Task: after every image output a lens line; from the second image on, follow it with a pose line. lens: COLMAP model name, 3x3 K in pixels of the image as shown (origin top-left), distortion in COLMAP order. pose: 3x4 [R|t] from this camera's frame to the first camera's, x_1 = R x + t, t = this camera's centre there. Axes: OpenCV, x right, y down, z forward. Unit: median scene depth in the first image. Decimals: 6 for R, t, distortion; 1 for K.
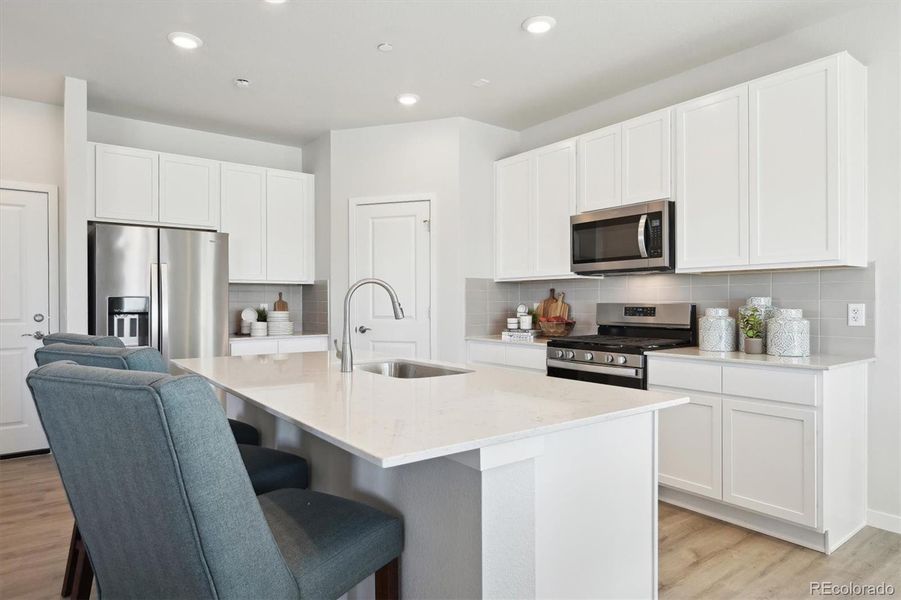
lens RADIAL K [[534.9, 0, 451.5], [0, 534.9, 302.4], [0, 0, 1]] dist [0.002562, -0.001682]
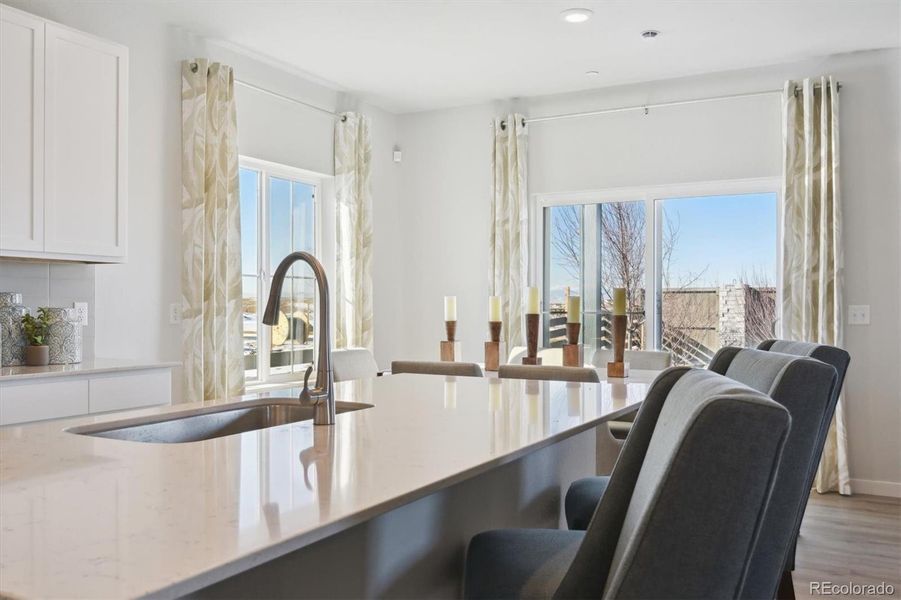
lens RADIAL K [[789.3, 0, 450.7], [0, 789.3, 307.6], [0, 0, 1]] dist [-0.001802, 0.002848]
pose [[-0.412426, 0.005263, 0.910976, -0.592990], [0.003203, 0.999986, -0.004327, 0.014276], [-0.910985, 0.001133, -0.412437, 0.743904]]
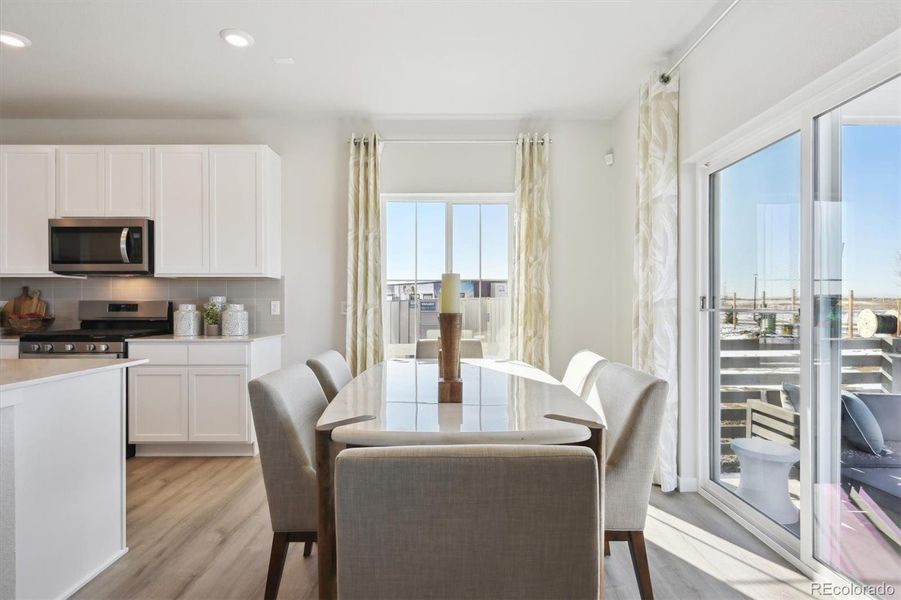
lens RADIAL K [[470.2, 0, 453.4], [0, 470.2, 305.3], [0, 0, 1]] dist [-0.003025, 0.000150]
pose [[0.597682, 0.001052, 0.801732, -0.047276], [-0.000901, 0.999999, -0.000640, 0.012000], [-0.801732, -0.000340, 0.597683, -0.216555]]
